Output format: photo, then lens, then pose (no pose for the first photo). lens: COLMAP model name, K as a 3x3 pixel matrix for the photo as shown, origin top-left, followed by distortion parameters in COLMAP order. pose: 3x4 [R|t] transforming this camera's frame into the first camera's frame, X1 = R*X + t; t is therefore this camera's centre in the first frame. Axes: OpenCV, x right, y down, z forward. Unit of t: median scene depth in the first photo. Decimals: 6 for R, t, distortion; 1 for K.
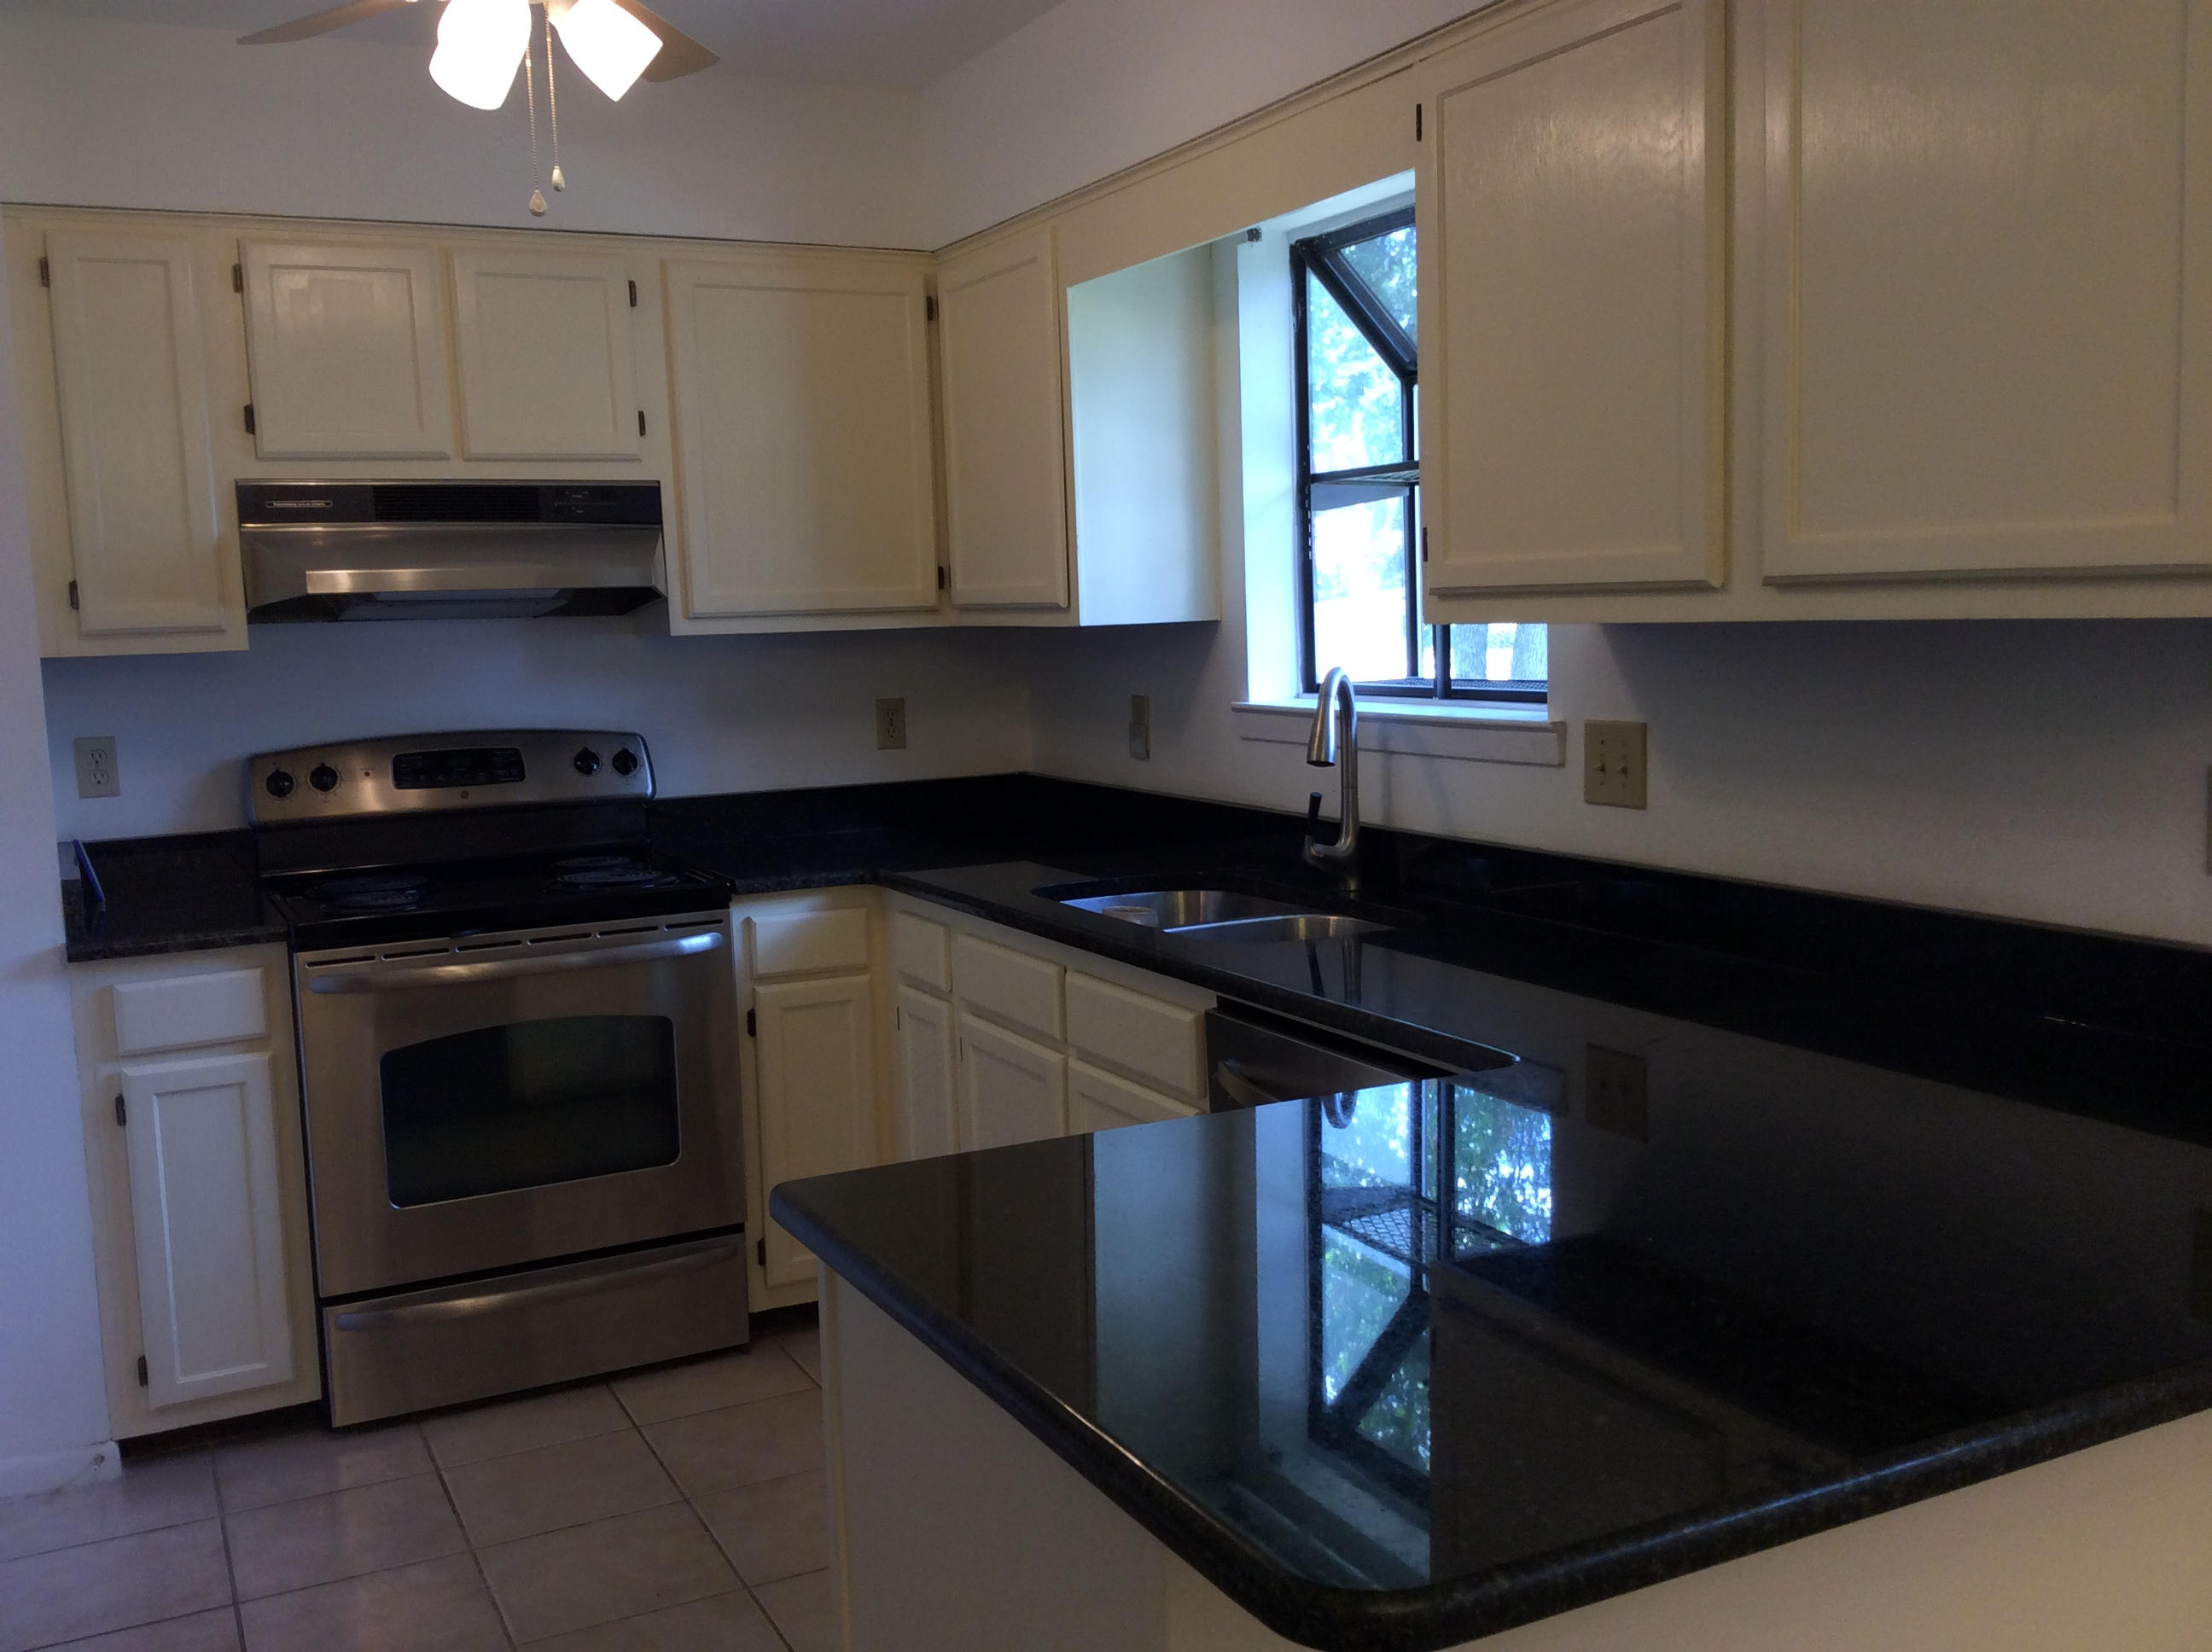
lens RADIAL K [[2036.9, 0, 1103.1], [0, 2036.9, 832.6], [0, 0, 1]] dist [0.054320, 0.000000]
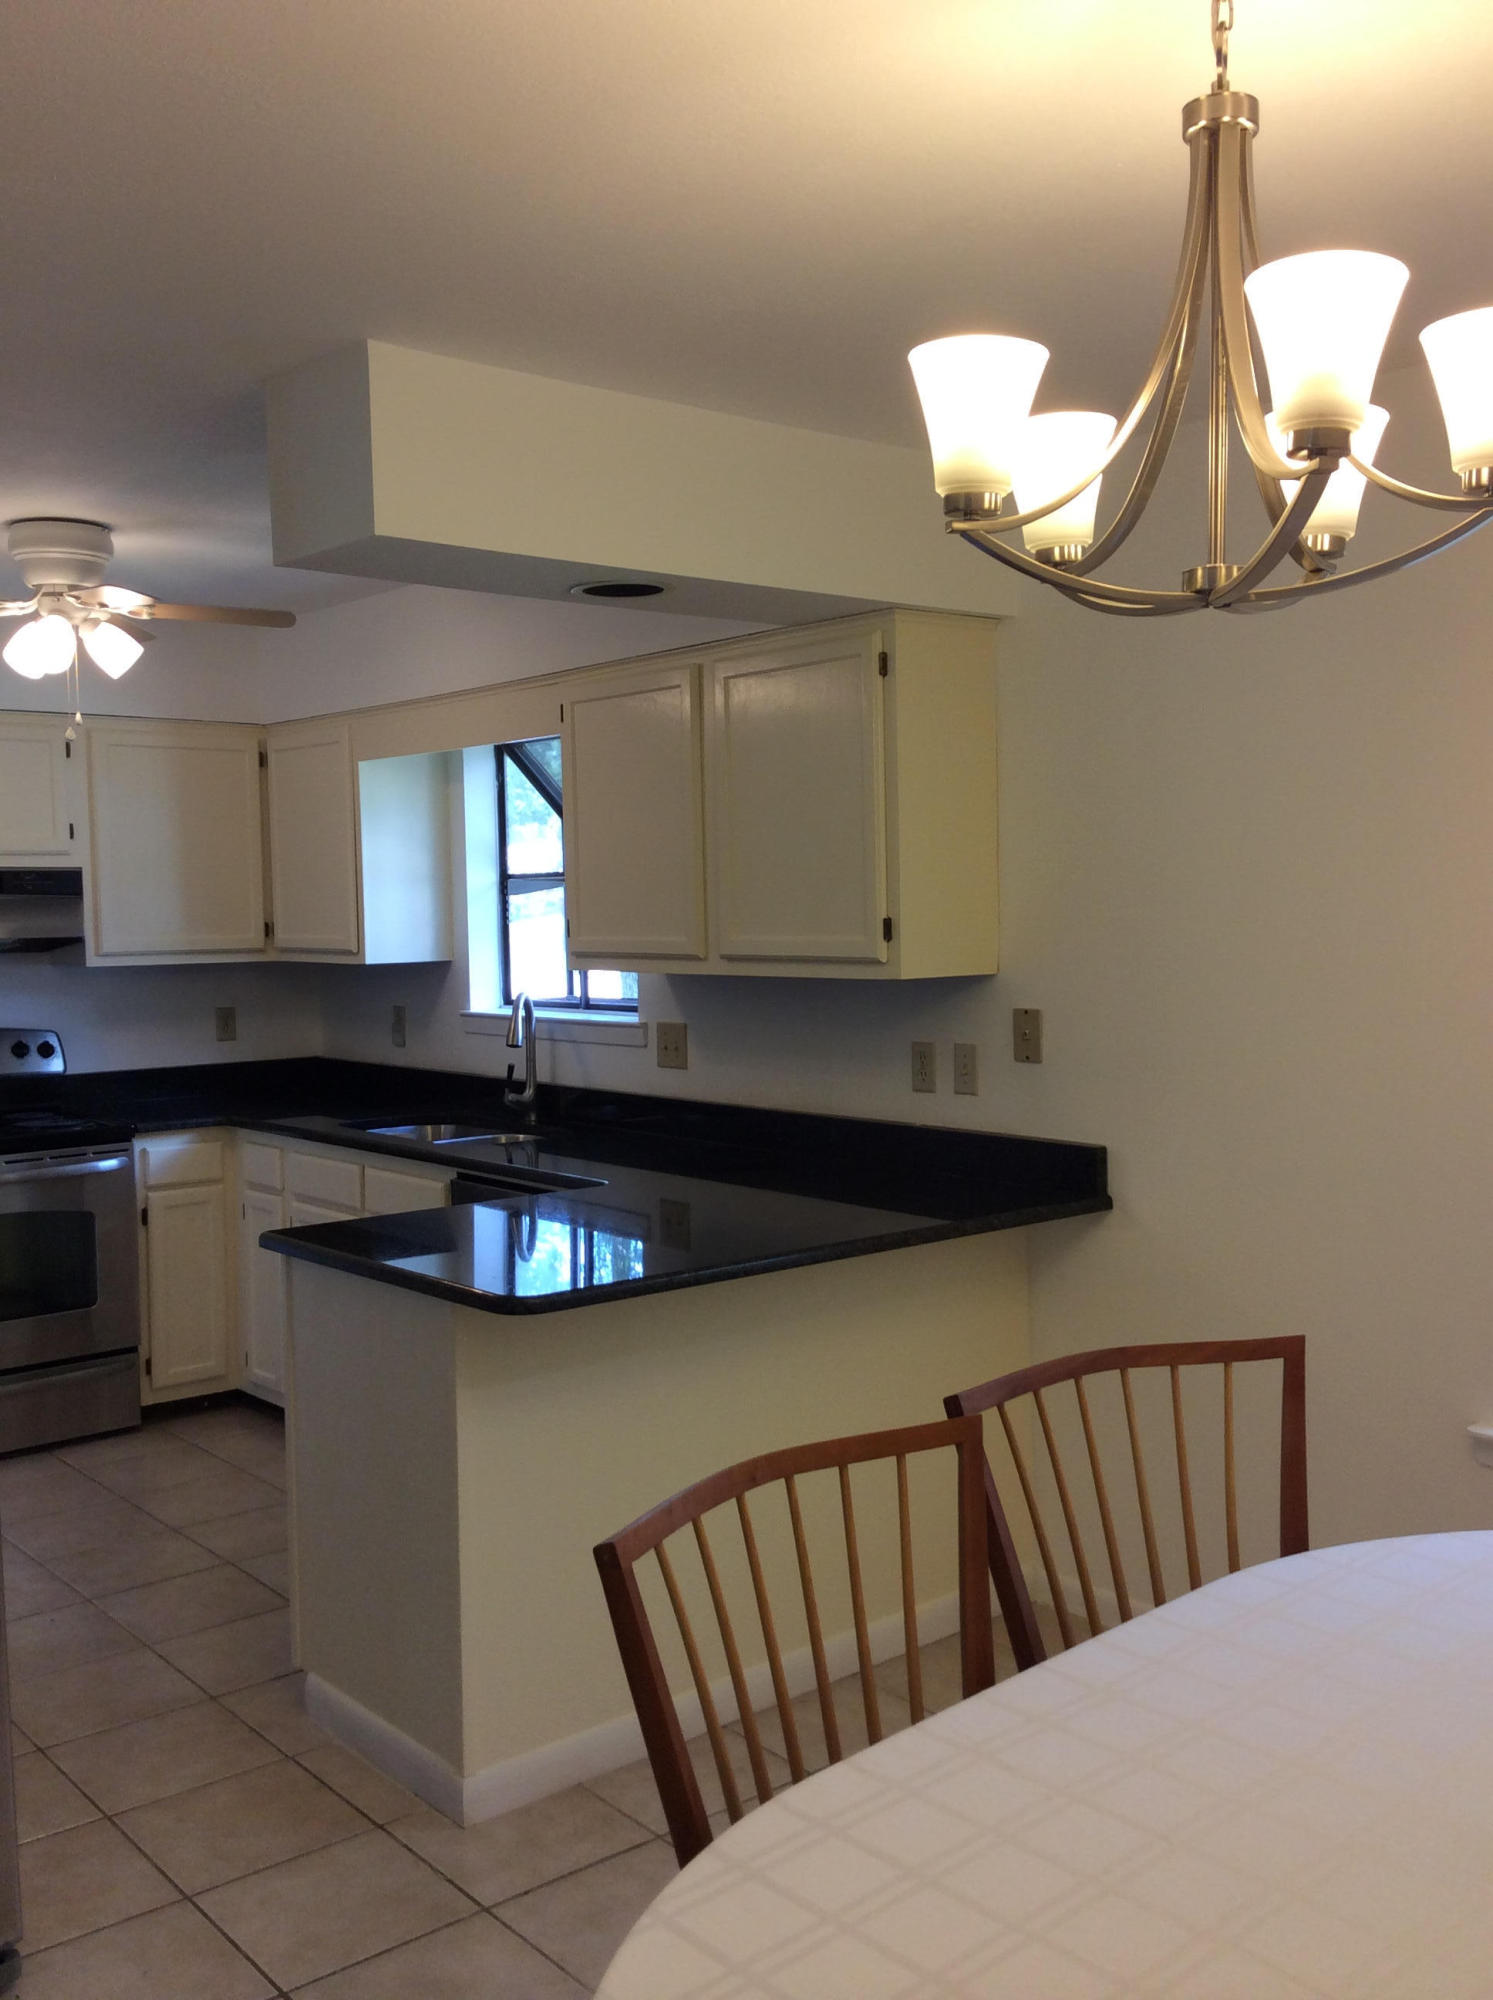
lens RADIAL K [[1841.8, 0, 783.8], [0, 1841.8, 998.3], [0, 0, 1]] dist [0.054320, 0.000000]
pose [[0.968945, 0.003370, 0.247253, -0.051261], [0.013384, 0.997726, -0.066051, 0.027761], [-0.246914, 0.067309, 0.966697, -0.503061]]
